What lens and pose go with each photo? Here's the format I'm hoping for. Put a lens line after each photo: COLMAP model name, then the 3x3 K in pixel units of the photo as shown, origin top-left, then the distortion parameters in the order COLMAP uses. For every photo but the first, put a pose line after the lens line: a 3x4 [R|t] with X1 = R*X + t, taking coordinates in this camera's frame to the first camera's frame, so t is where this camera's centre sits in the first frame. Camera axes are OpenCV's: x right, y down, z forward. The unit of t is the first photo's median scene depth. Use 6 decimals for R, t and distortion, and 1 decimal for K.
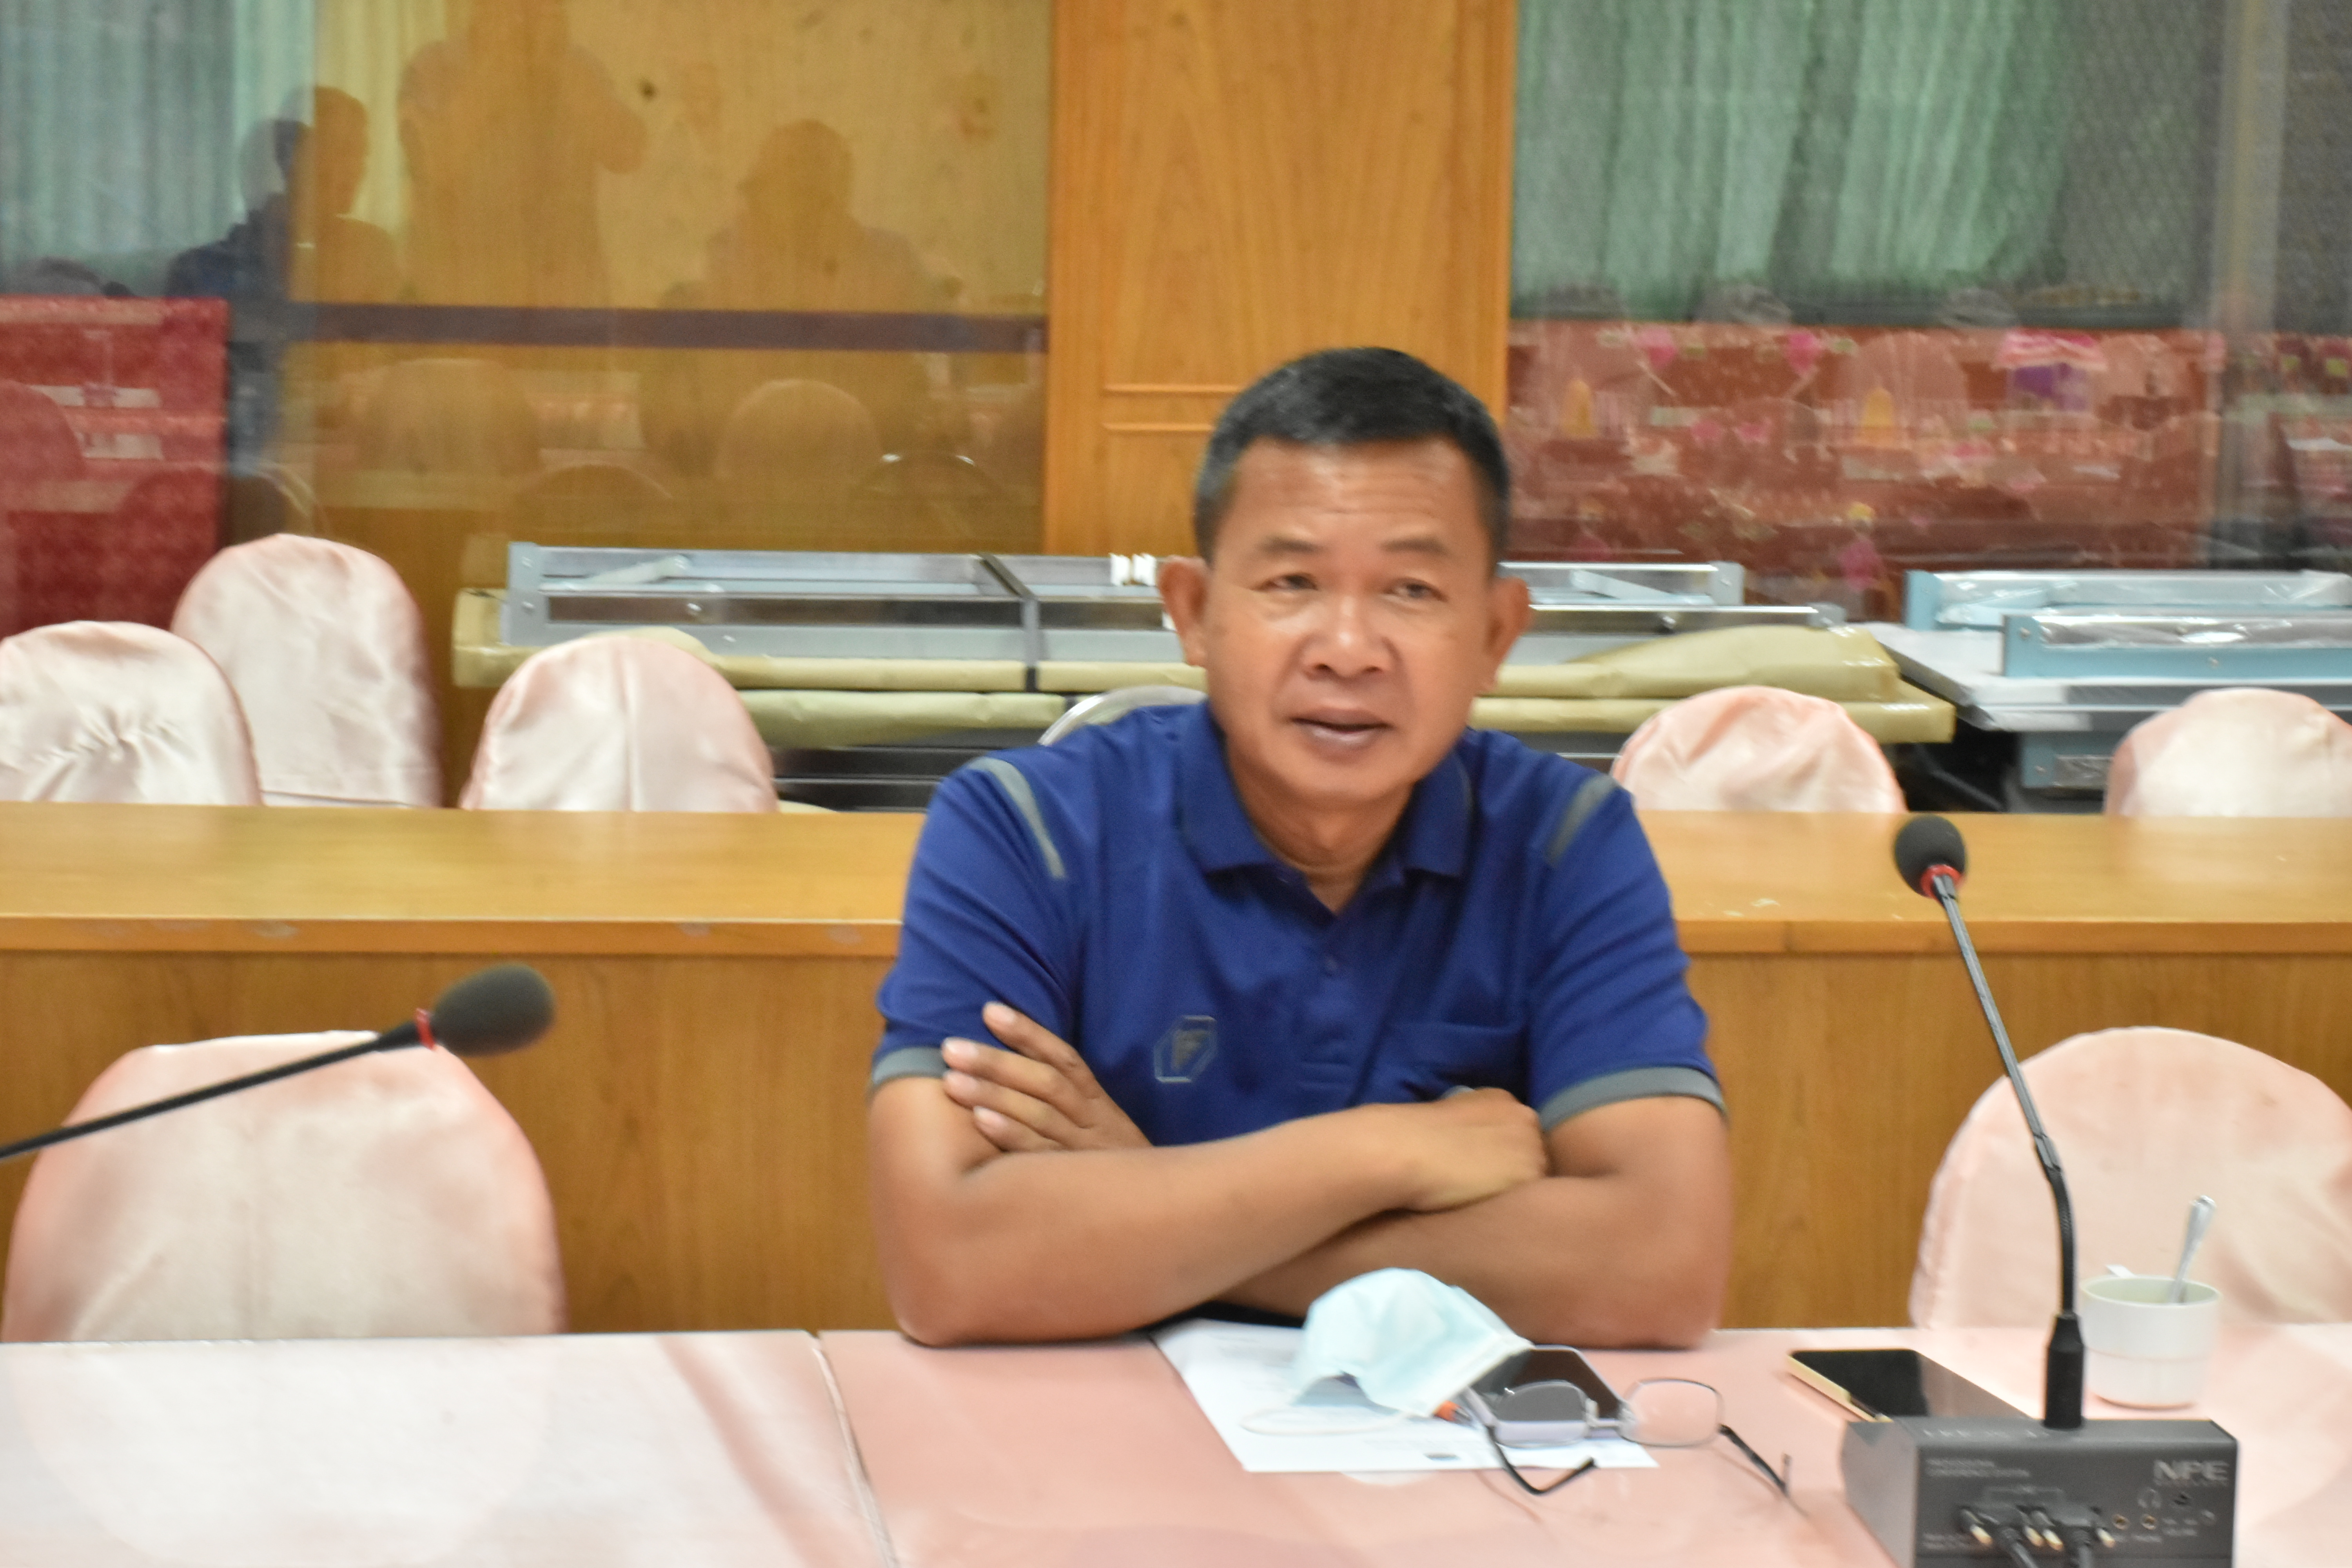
lens RADIAL K [[5274.9, 0, 1181.7], [0, 5274.9, 787.9], [0, 0, 1]] dist [0.016347, 0.000000]
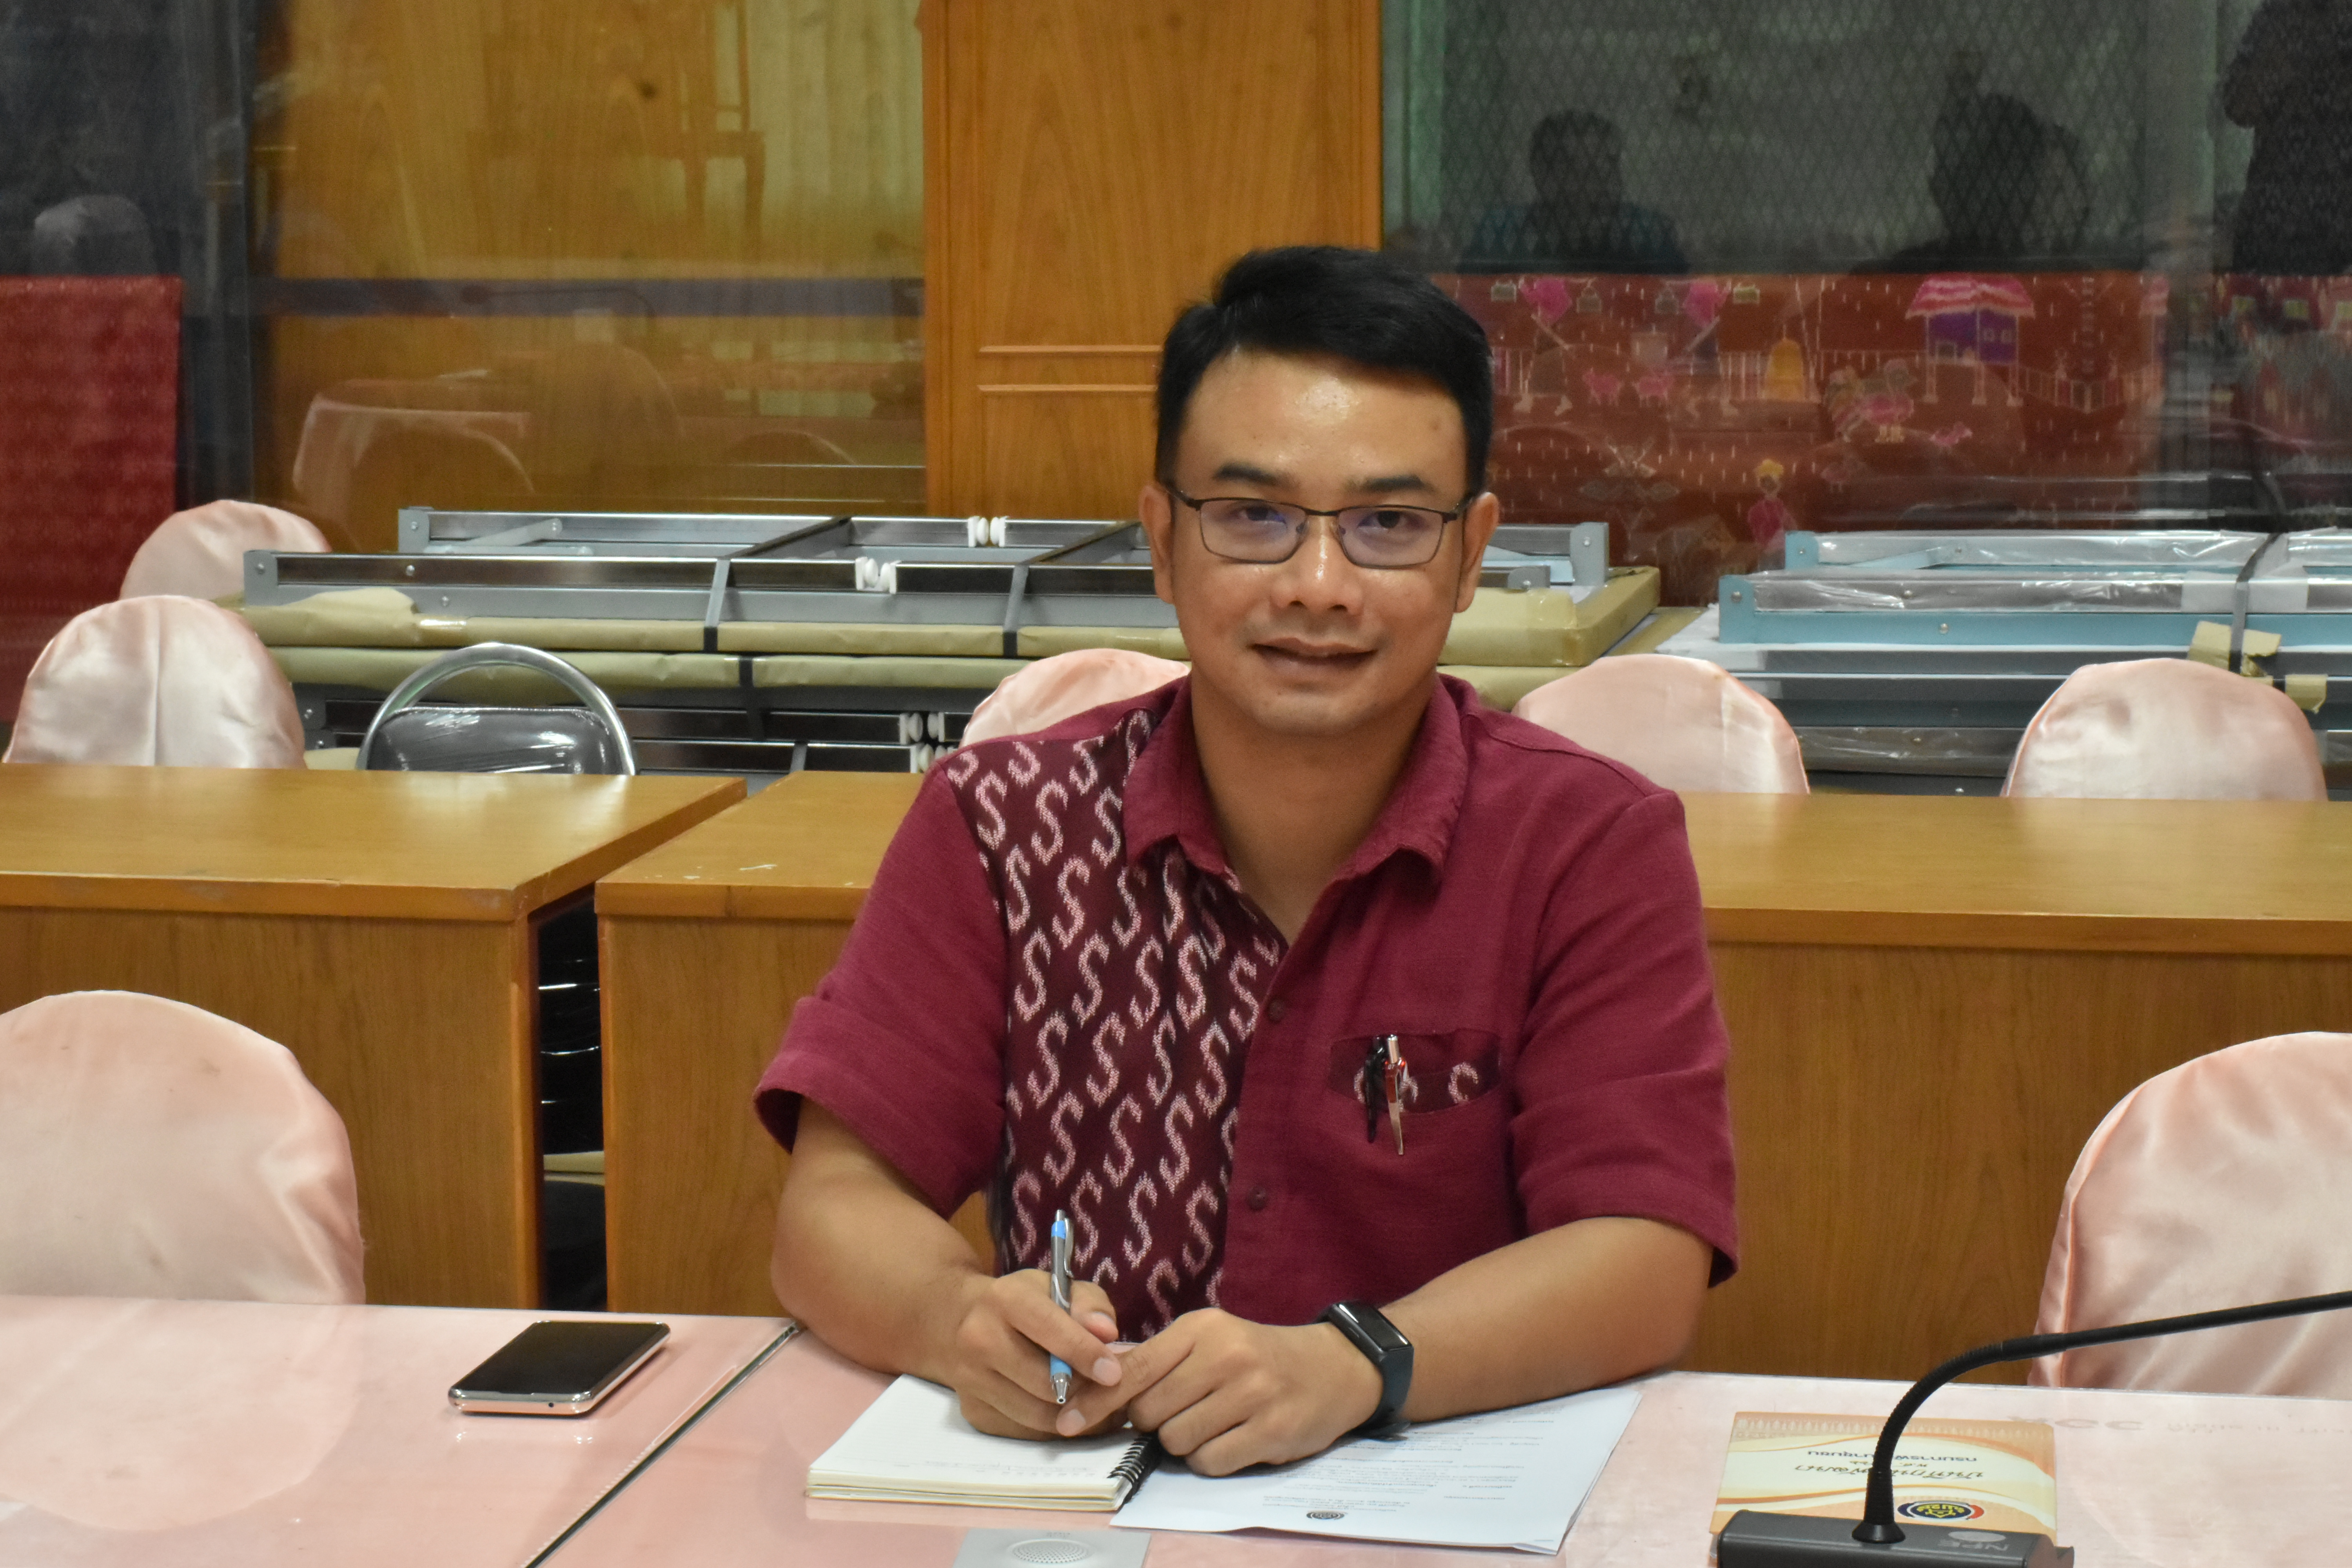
lens RADIAL K [[5274.9, 0, 1179.9], [0, 5274.9, 779.2], [0, 0, 1]] dist [0.016347, 0.000000]
pose [[0.945299, 0.013198, -0.325937, 0.339139], [-0.011927, 0.999911, 0.005897, -0.000839], [0.325986, -0.001687, 0.945373, 0.066825]]
